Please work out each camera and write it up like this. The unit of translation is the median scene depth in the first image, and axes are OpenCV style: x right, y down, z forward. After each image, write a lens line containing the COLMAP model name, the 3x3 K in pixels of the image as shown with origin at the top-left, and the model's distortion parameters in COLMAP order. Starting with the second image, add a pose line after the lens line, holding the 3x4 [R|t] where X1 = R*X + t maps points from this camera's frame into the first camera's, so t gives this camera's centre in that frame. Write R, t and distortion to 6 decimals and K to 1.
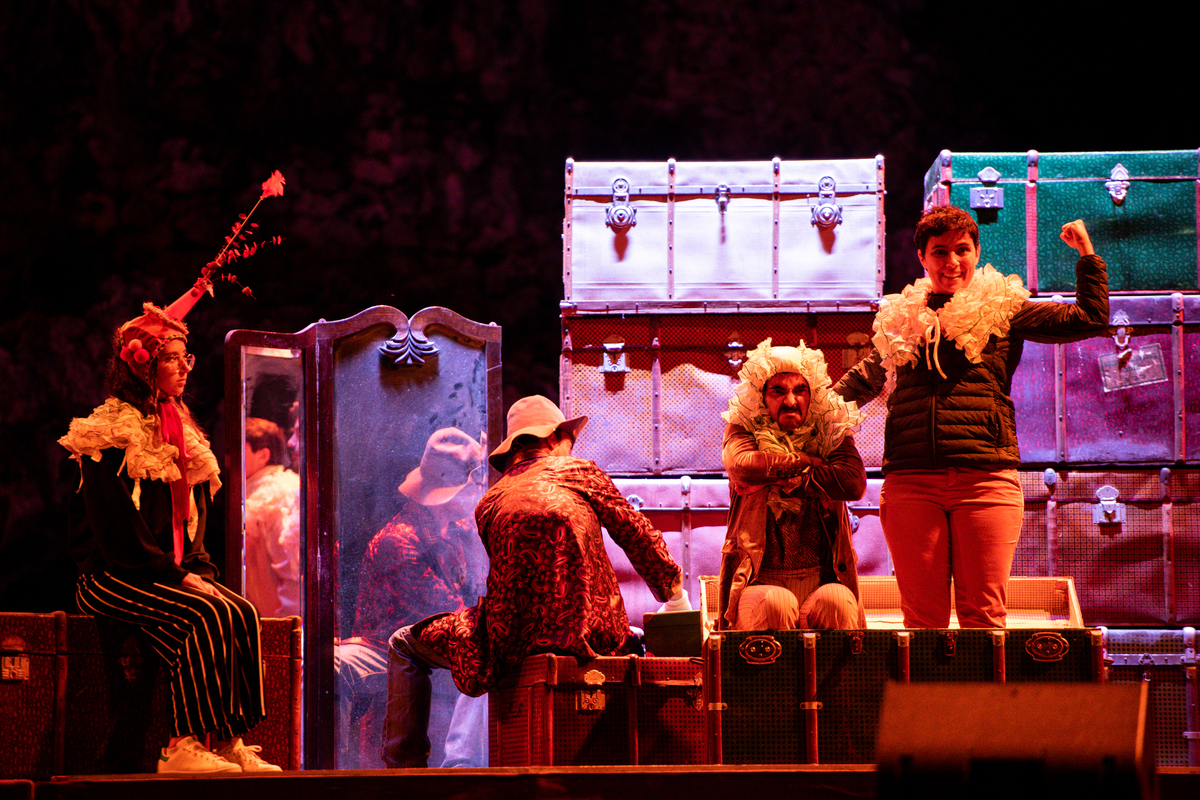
lens RADIAL K [[6586.3, 0, 604.1], [0, 6586.3, 399.3], [0, 0, 1]] dist [2.636605, 0.000000]
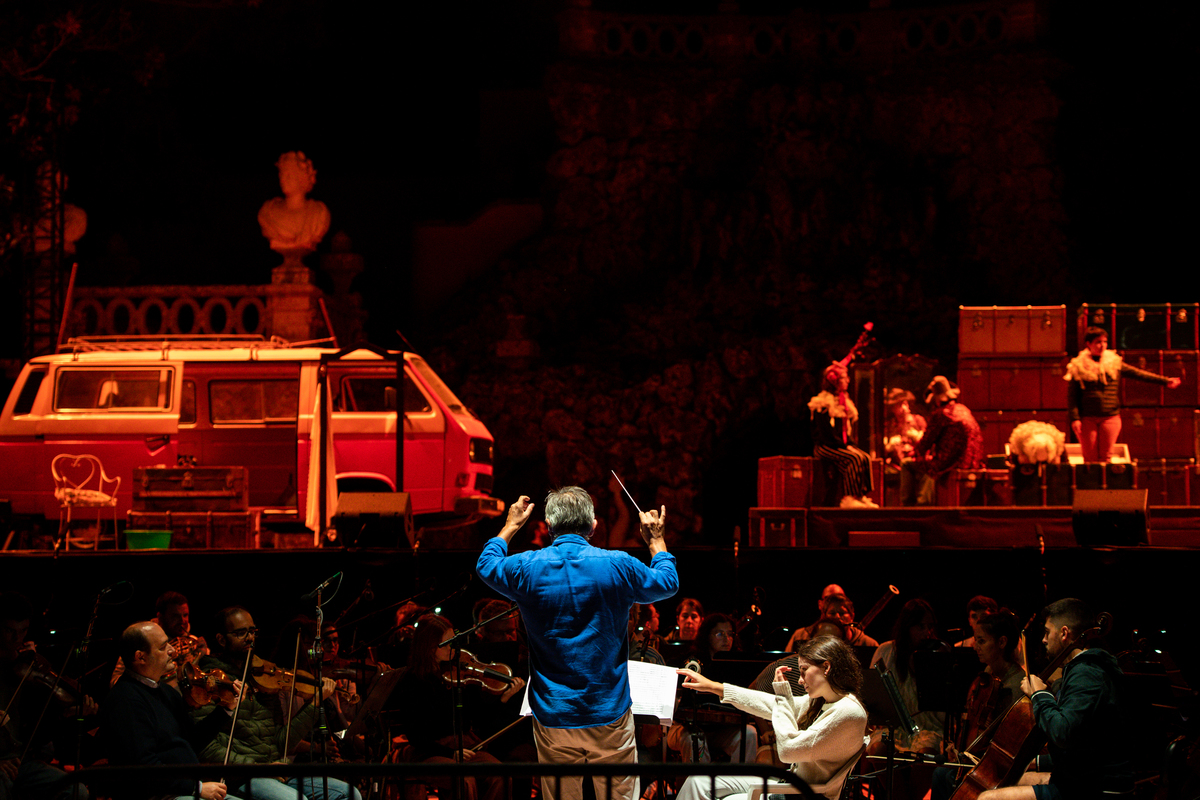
lens RADIAL K [[2724.7, 0, 602.6], [0, 2724.7, 403.8], [0, 0, 1]] dist [0.013613, 0.000000]
pose [[0.992875, 0.000616, -0.119159, -0.023147], [0.002262, 0.999709, 0.024011, -0.025873], [0.119139, -0.024110, 0.992585, -0.319039]]
